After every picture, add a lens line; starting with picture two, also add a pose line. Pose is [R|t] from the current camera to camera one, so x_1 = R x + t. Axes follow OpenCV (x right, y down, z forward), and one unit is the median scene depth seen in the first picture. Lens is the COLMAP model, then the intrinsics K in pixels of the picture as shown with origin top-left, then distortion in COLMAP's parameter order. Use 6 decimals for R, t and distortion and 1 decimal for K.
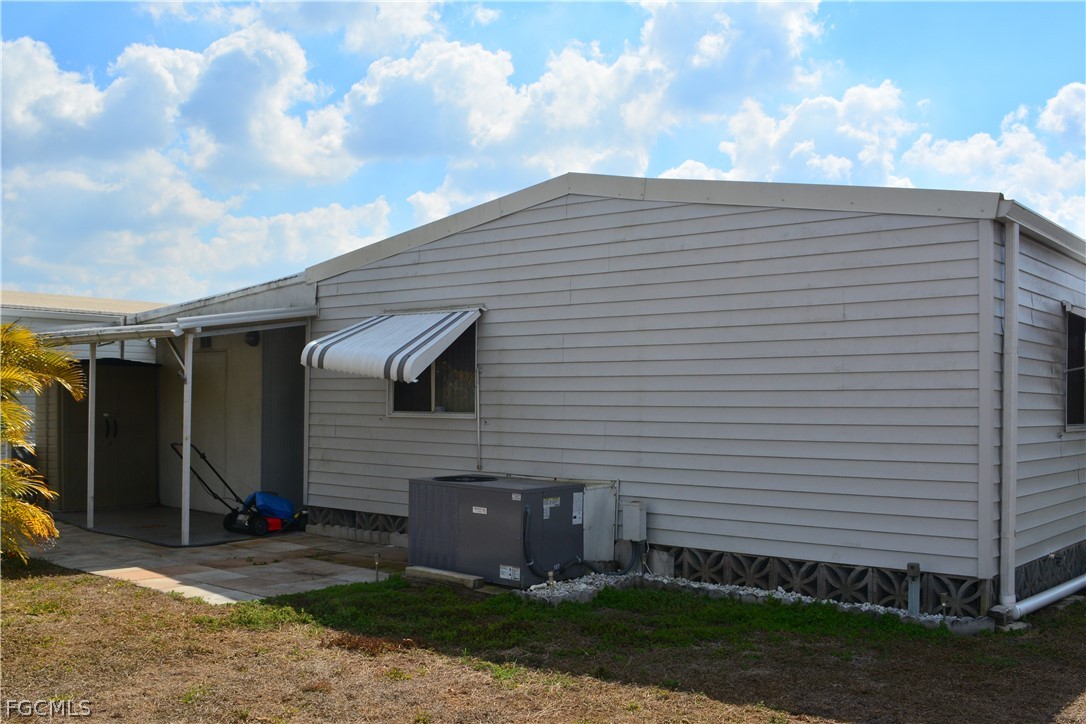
lens RADIAL K [[1065.2, 0, 540.4], [0, 1065.2, 366.0], [0, 0, 1]] dist [-0.082900, 0.000000]
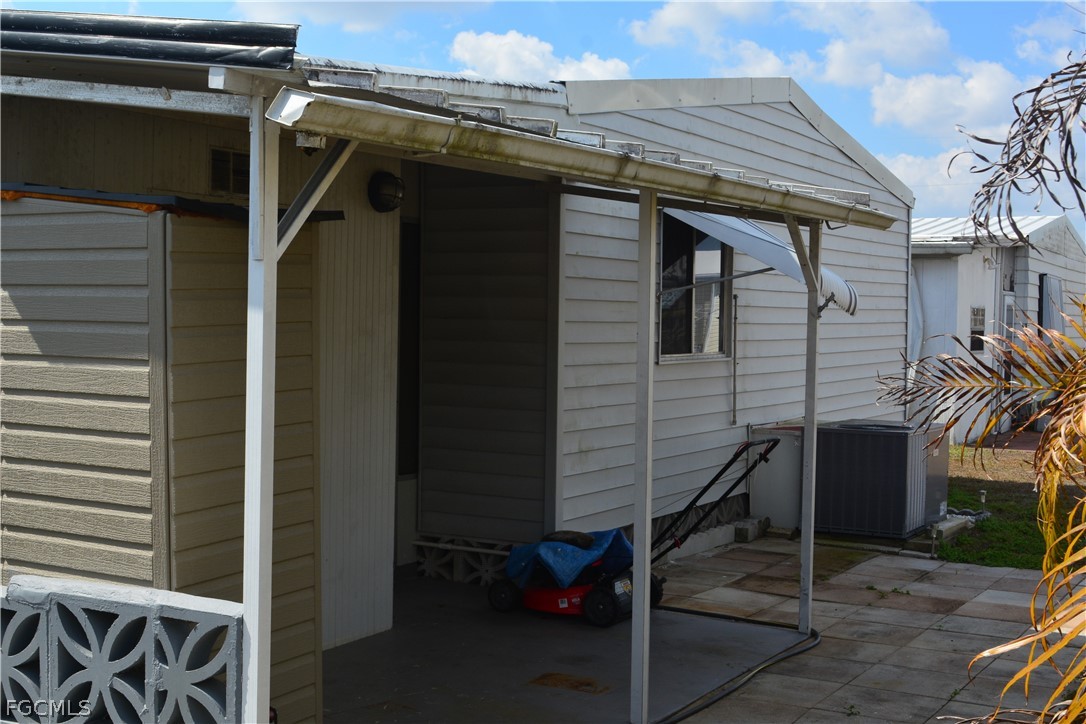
lens RADIAL K [[1388.4, 0, 543.1], [0, 1388.4, 363.5], [0, 0, 1]] dist [-0.069177, 0.000000]
pose [[-0.162951, -0.047926, 0.985469, -1.310711], [-0.048172, 0.998015, 0.040571, 0.023709], [-0.985457, -0.040861, -0.164936, 1.669254]]
